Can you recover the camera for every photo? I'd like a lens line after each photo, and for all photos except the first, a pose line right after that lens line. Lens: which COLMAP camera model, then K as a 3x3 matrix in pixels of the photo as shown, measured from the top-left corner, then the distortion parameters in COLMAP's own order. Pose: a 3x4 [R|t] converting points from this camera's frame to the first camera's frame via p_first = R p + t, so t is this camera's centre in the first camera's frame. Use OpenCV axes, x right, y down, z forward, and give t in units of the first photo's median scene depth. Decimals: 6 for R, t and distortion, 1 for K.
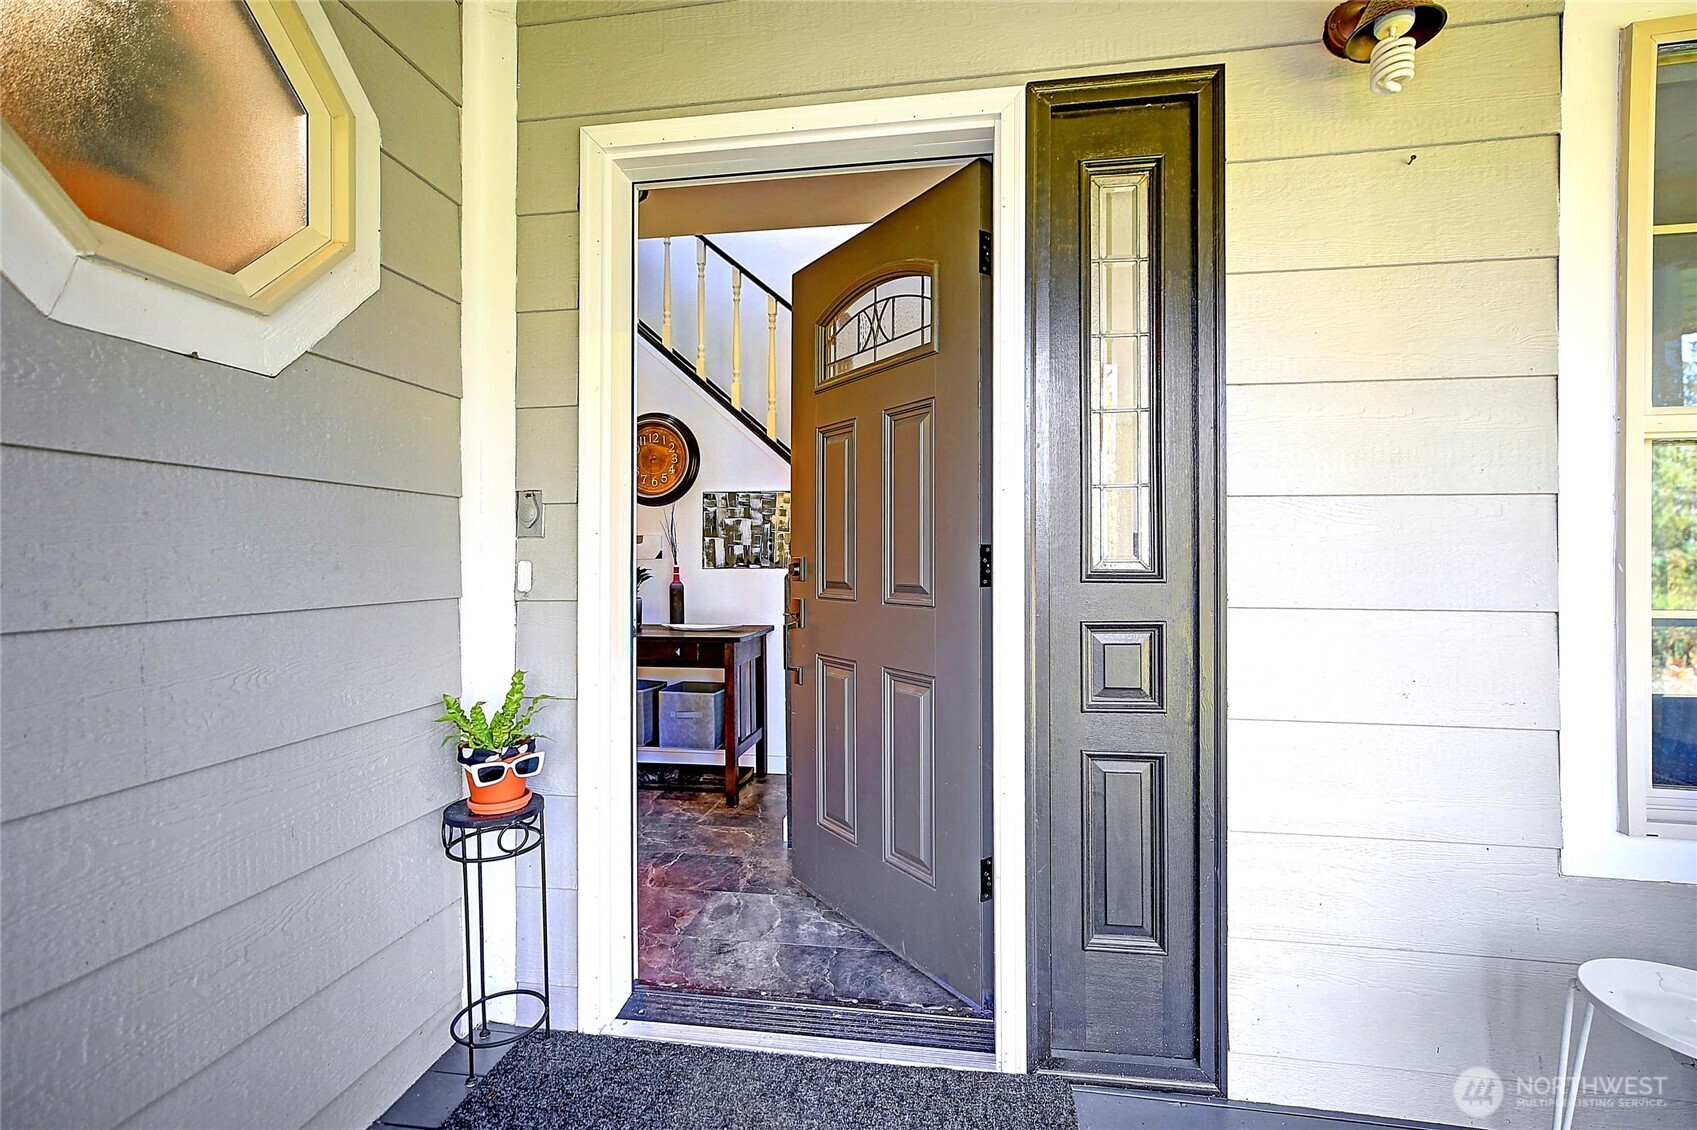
lens RADIAL K [[767.1, 0, 854.7], [0, 767.1, 563.0], [0, 0, 1]] dist [0.034418, 0.001348]
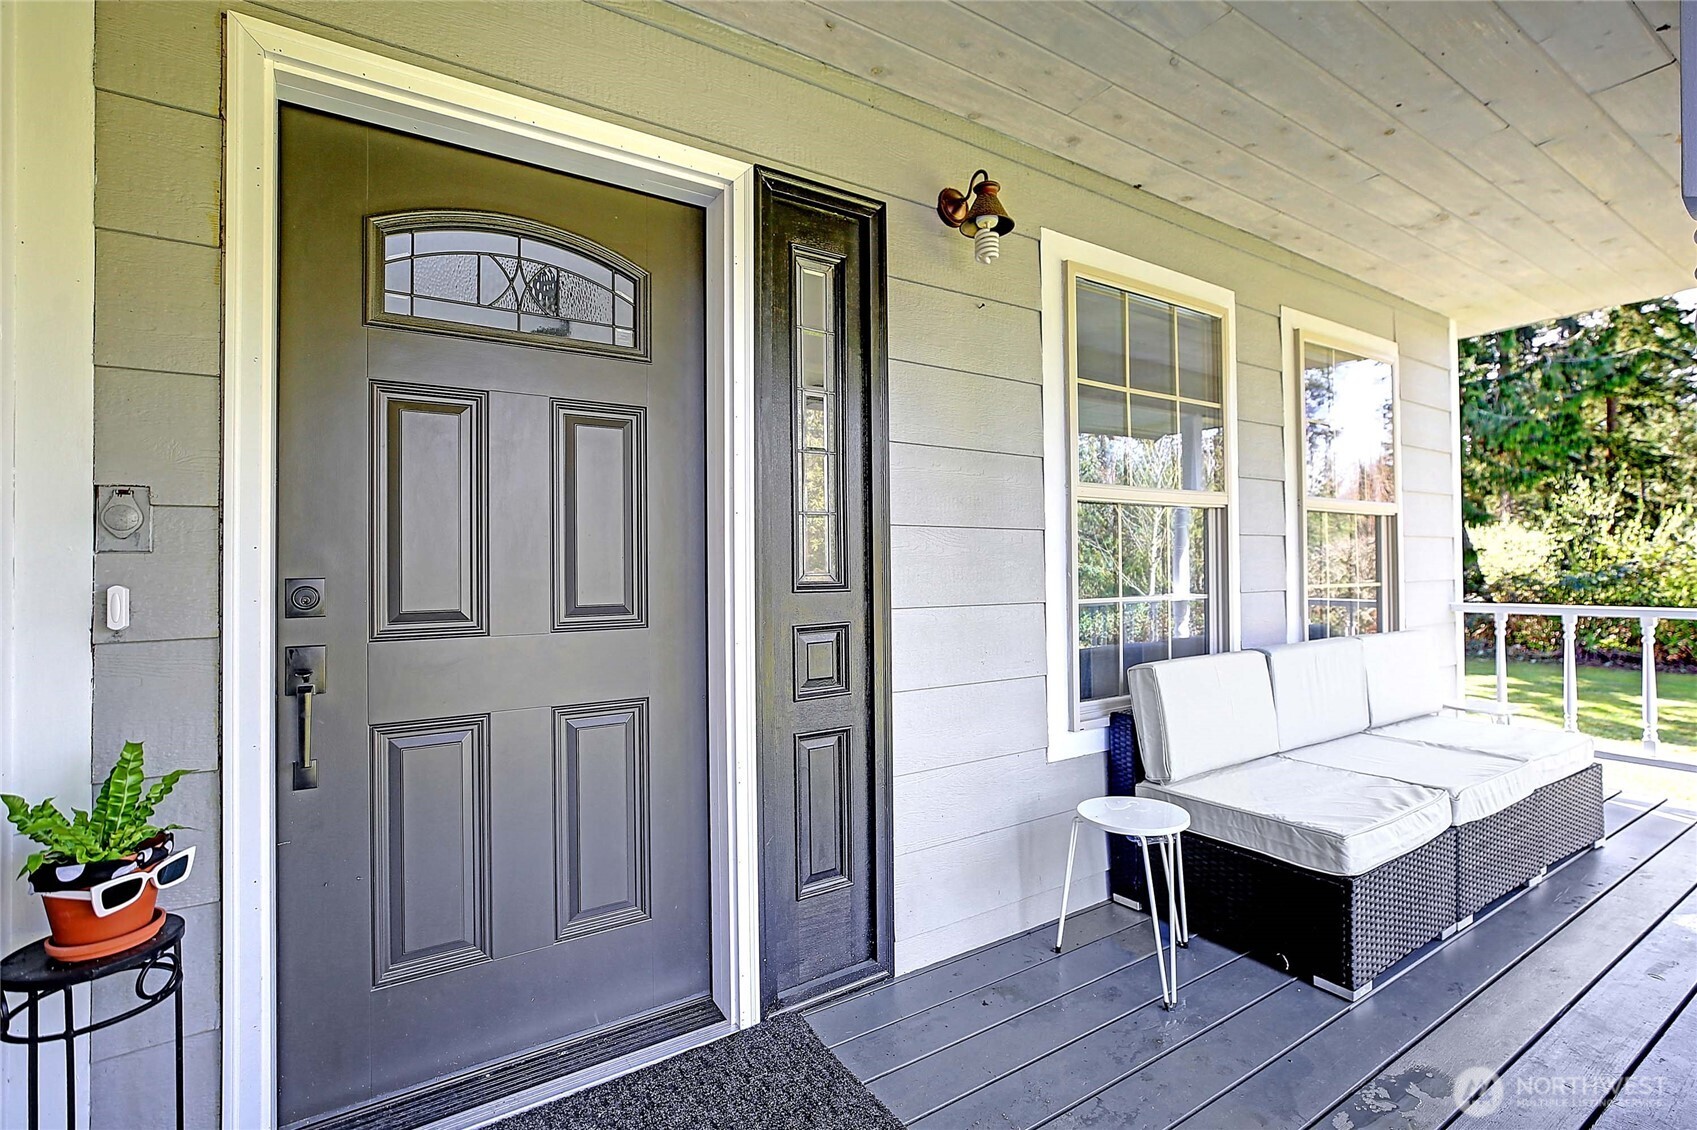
lens RADIAL K [[767.1, 0, 861.1], [0, 767.1, 561.2], [0, 0, 1]] dist [0.034418, 0.001348]
pose [[0.767820, -0.002180, 0.640661, -0.398088], [0.008198, 0.999946, -0.006423, -0.016290], [-0.640613, 0.010183, 0.767797, 0.018573]]
